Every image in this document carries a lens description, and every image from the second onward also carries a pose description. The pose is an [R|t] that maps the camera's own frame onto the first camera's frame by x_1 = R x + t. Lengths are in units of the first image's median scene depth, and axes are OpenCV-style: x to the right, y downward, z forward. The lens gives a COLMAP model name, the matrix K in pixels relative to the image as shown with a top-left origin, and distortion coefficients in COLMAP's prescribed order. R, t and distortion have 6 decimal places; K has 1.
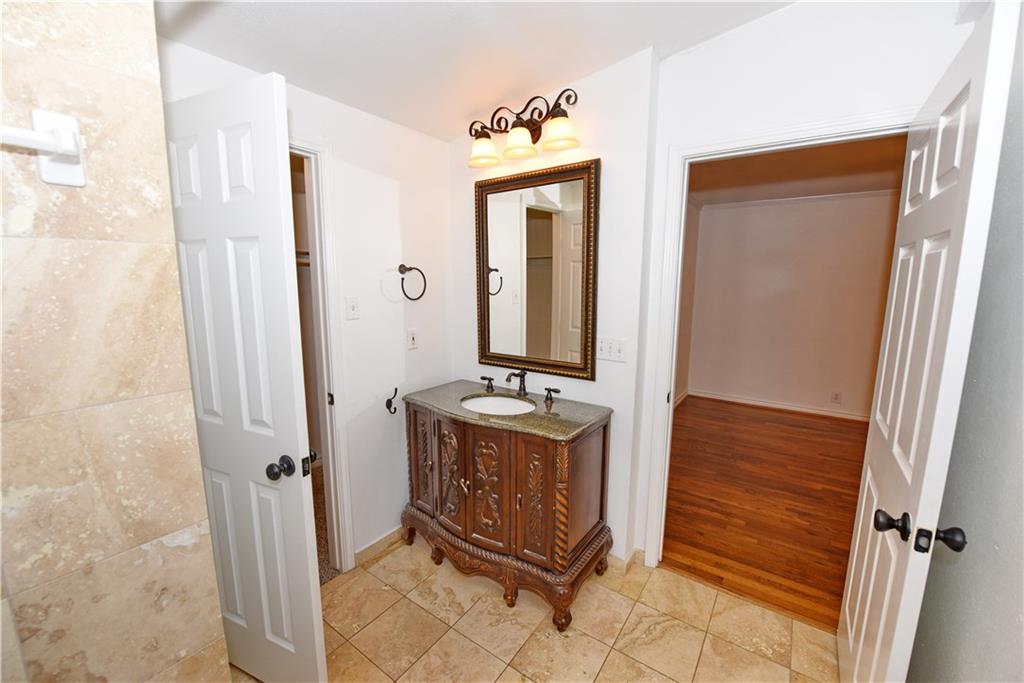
lens RADIAL K [[406.5, 0, 513.0], [0, 406.5, 341.7], [0, 0, 1]] dist [-0.016527, -0.002270]
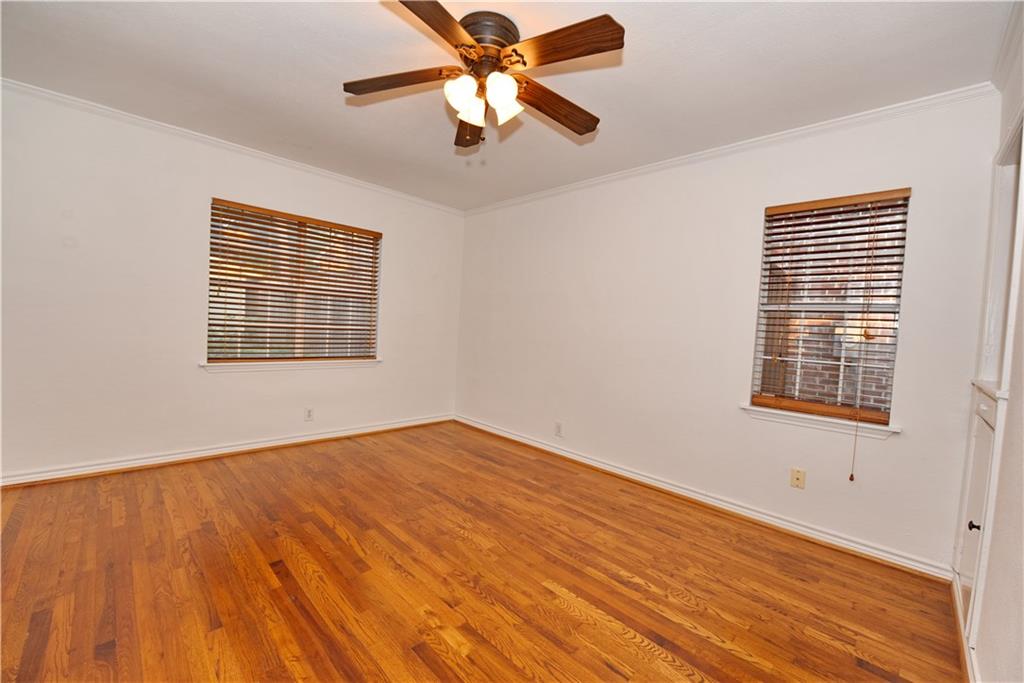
lens RADIAL K [[406.5, 0, 513.0], [0, 406.5, 341.7], [0, 0, 1]] dist [-0.016527, -0.002270]
pose [[0.984490, 0.054302, -0.166827, 1.750196], [-0.072641, 0.991723, -0.105870, 0.119800], [0.159697, 0.116346, 0.980286, 0.332875]]
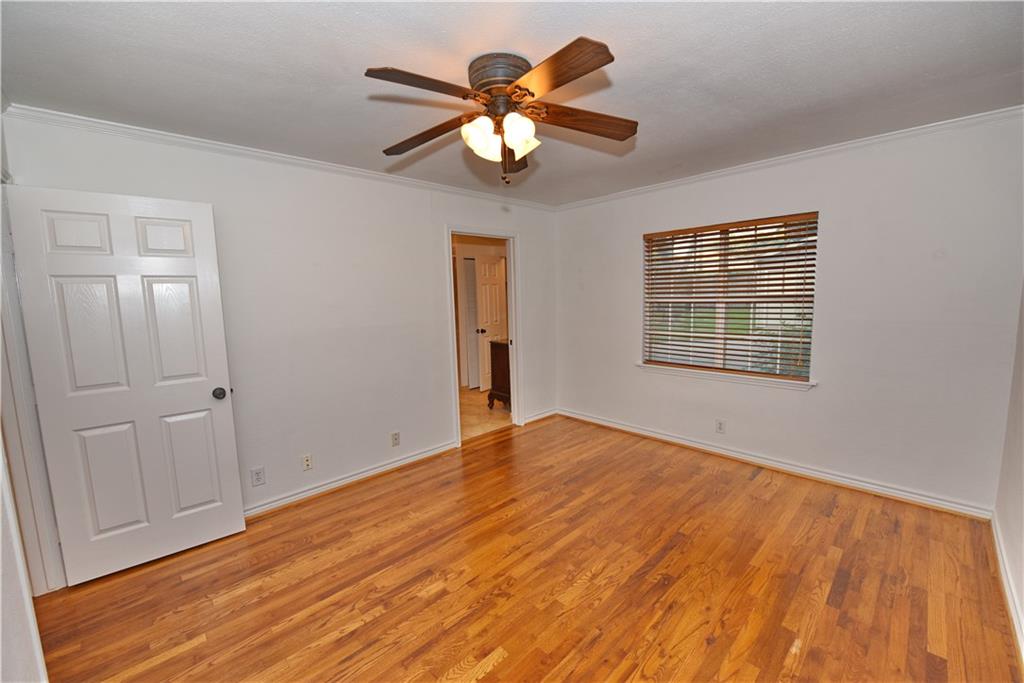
lens RADIAL K [[406.5, 0, 513.0], [0, 406.5, 341.7], [0, 0, 1]] dist [-0.016527, -0.002270]
pose [[-0.191391, 0.112323, -0.975066, 2.380754], [-0.121134, 0.983132, 0.137030, -0.160945], [0.974010, 0.144340, -0.174556, 1.299617]]
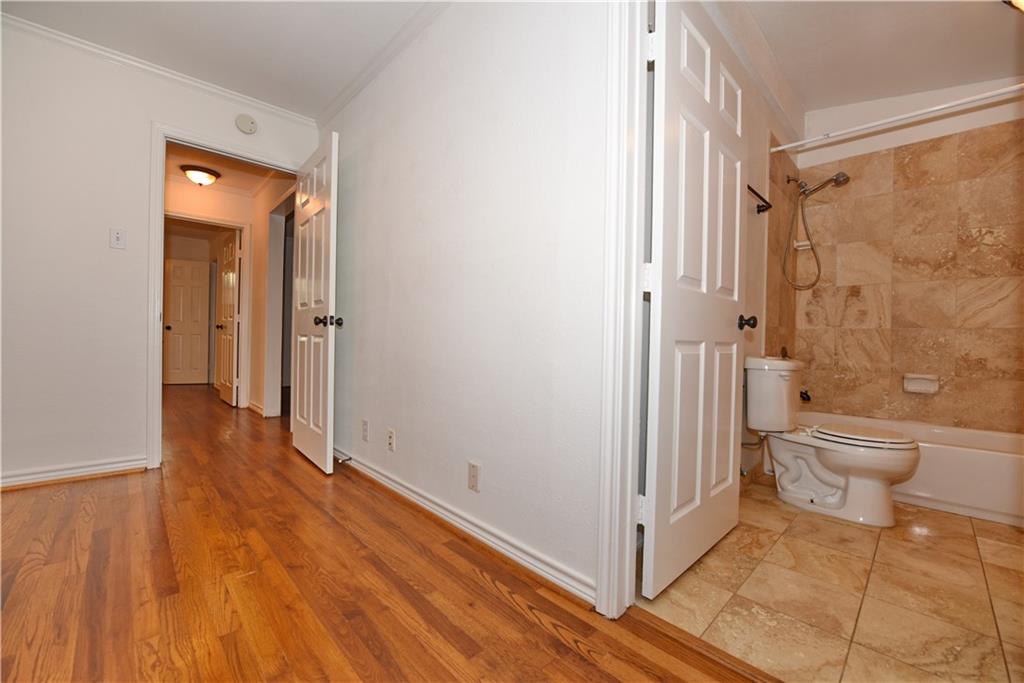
lens RADIAL K [[406.5, 0, 513.0], [0, 406.5, 341.7], [0, 0, 1]] dist [-0.016527, -0.002270]
pose [[-0.982144, -0.026273, 0.186288, 0.735945], [0.002952, 0.987927, 0.154895, 0.116382], [-0.188108, 0.152679, -0.970208, 1.328733]]
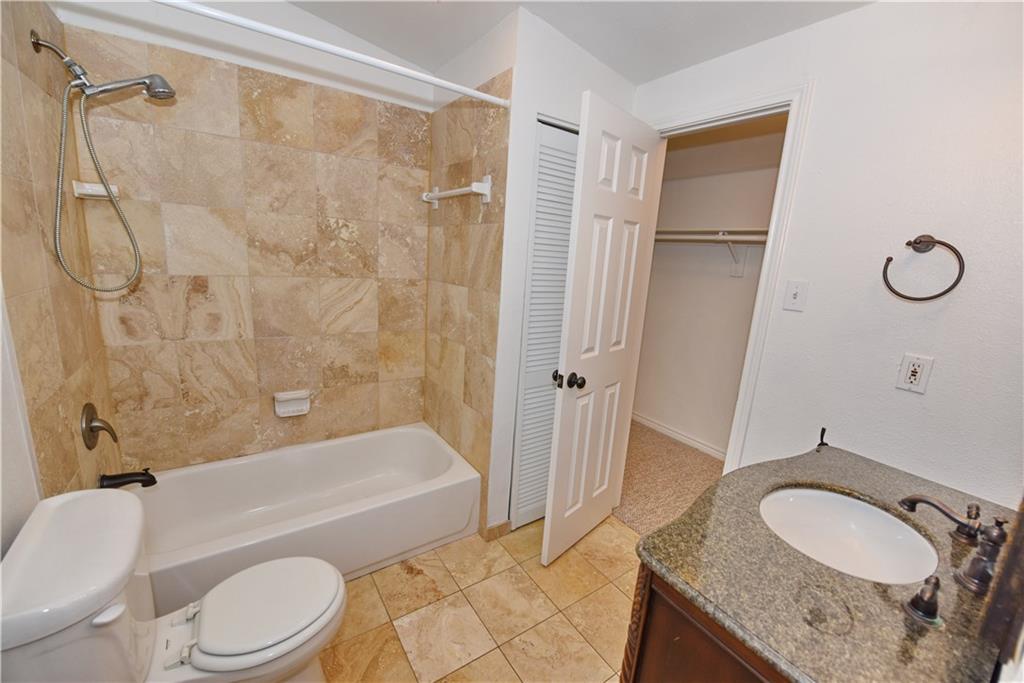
lens RADIAL K [[406.5, 0, 513.0], [0, 406.5, 341.7], [0, 0, 1]] dist [-0.016527, -0.002270]
pose [[-0.346195, 0.171885, -0.922282, 0.456942], [-0.204345, 0.945654, 0.252946, -0.077975], [0.915638, 0.276032, -0.292256, 0.700538]]
